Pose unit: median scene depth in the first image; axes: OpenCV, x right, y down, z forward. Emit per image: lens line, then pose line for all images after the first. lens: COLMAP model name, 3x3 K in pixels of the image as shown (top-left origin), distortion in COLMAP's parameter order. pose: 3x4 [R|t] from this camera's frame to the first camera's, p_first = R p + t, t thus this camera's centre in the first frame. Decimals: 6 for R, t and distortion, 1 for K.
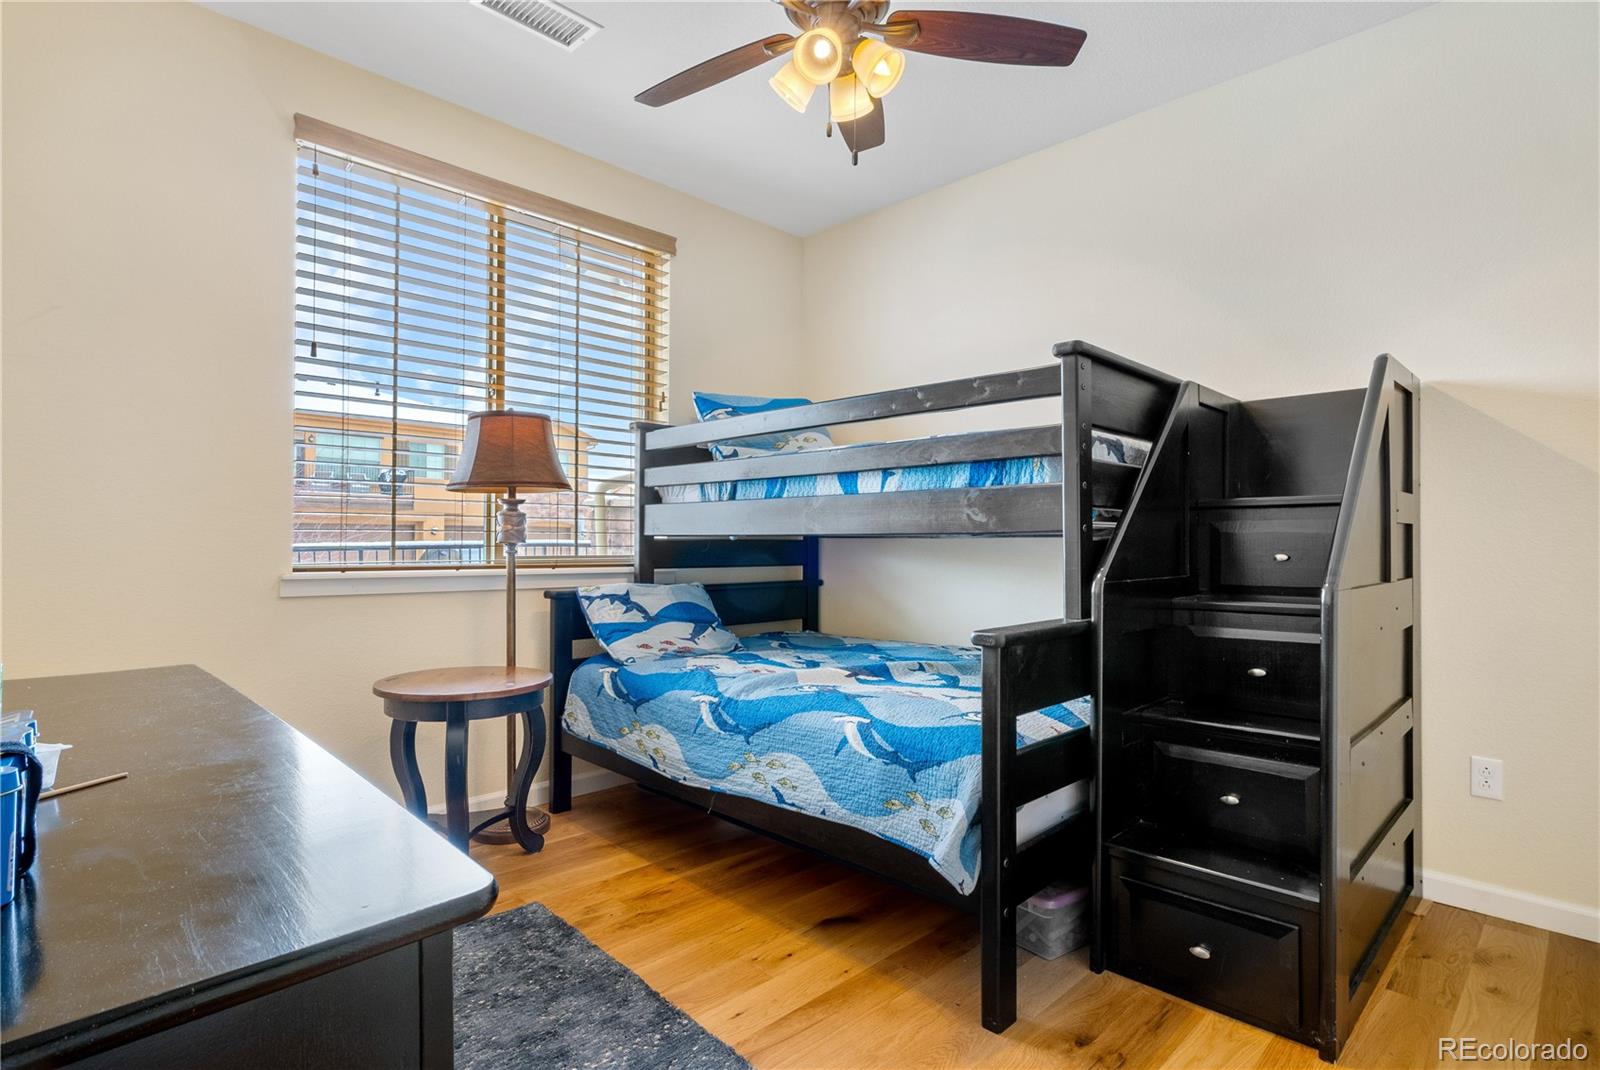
lens RADIAL K [[811.7, 0, 805.7], [0, 811.7, 538.2], [0, 0, 1]] dist [-0.009300, 0.000236]
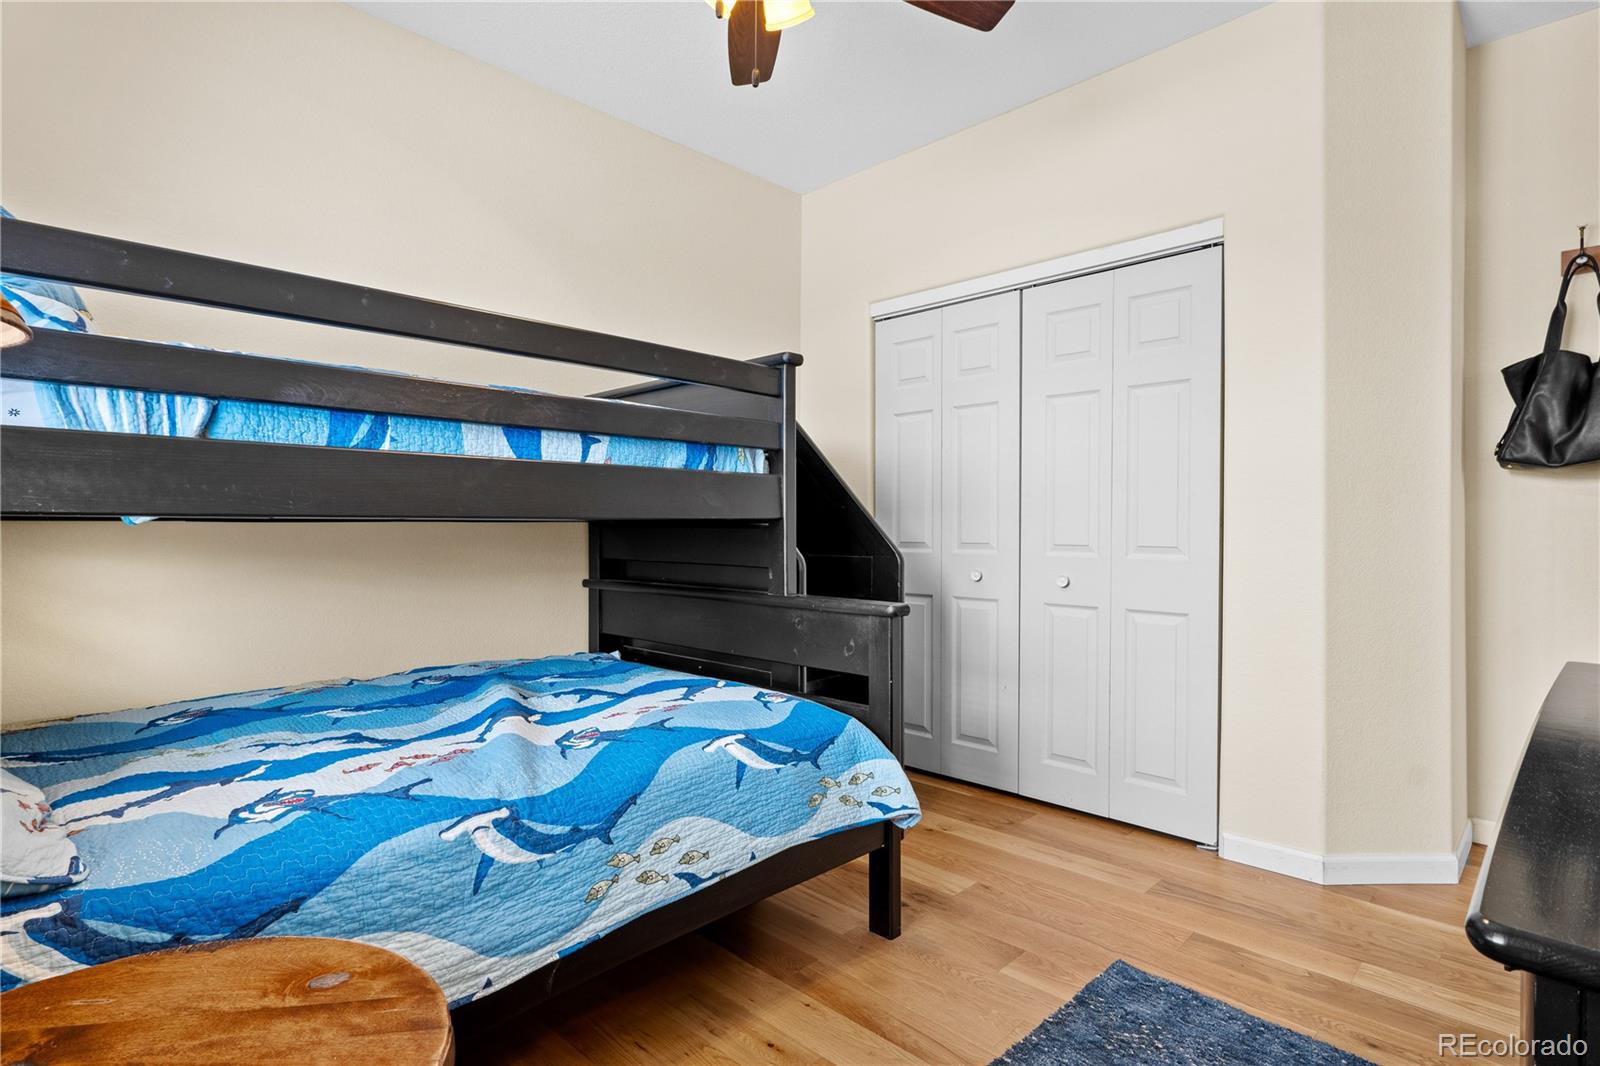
lens RADIAL K [[811.7, 0, 805.7], [0, 811.7, 531.0], [0, 0, 1]] dist [-0.009300, 0.000236]
pose [[-0.017809, -0.006899, 0.999818, -0.741969], [-0.006789, 0.999954, 0.006779, 0.001579], [-0.999818, -0.006667, -0.017855, 0.895725]]
